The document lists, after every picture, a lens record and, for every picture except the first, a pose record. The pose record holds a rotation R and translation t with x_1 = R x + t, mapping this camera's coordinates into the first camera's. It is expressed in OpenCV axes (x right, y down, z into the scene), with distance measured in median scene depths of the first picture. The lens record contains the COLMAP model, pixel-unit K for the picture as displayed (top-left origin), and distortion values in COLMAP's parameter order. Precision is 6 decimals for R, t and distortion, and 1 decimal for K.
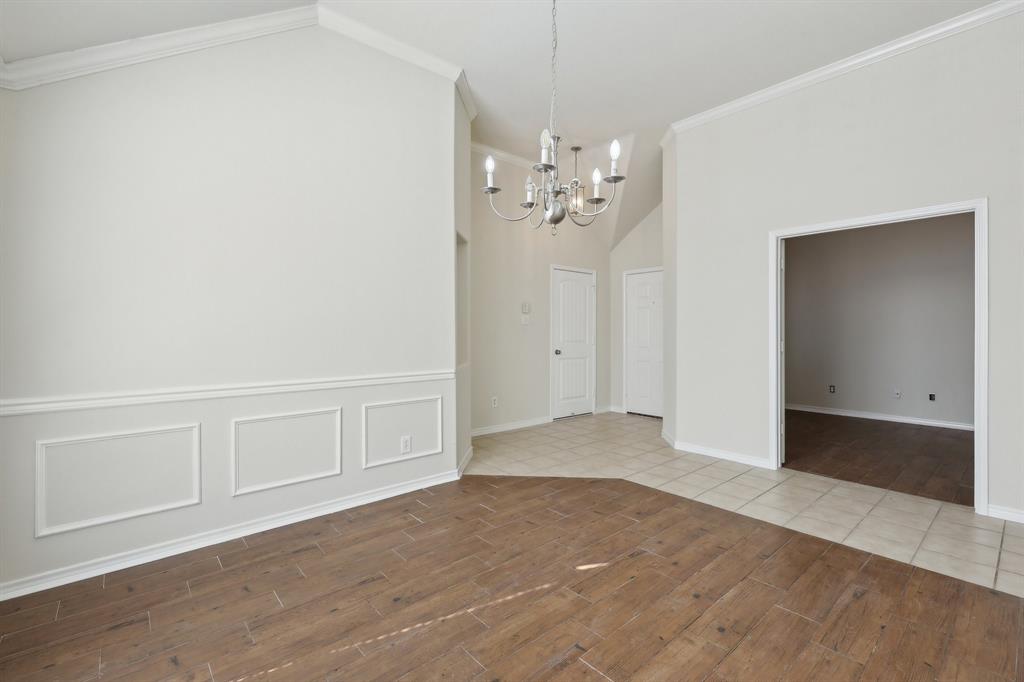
lens RADIAL K [[471.9, 0, 515.6], [0, 471.9, 332.8], [0, 0, 1]] dist [0.002485, 0.000059]
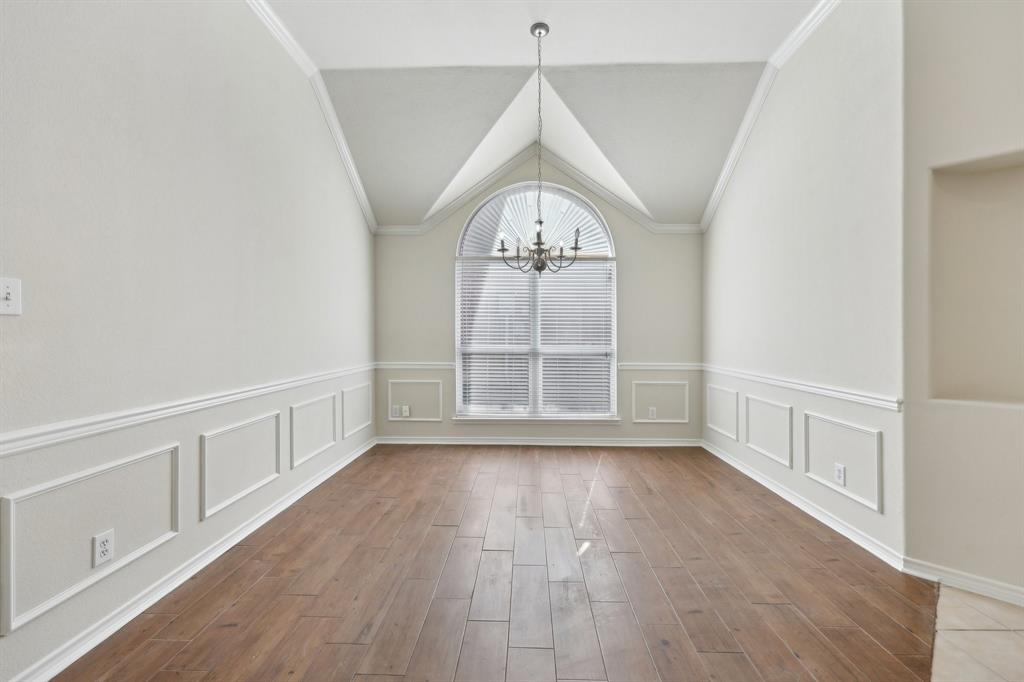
lens RADIAL K [[427.5, 0, 526.3], [0, 427.5, 324.6], [0, 0, 1]] dist [-0.000025, -0.000166]
pose [[-0.670791, -0.016594, -0.741461, 0.808682], [-0.003370, 0.999808, -0.019328, -0.010678], [0.741639, -0.010467, -0.670718, 1.268612]]
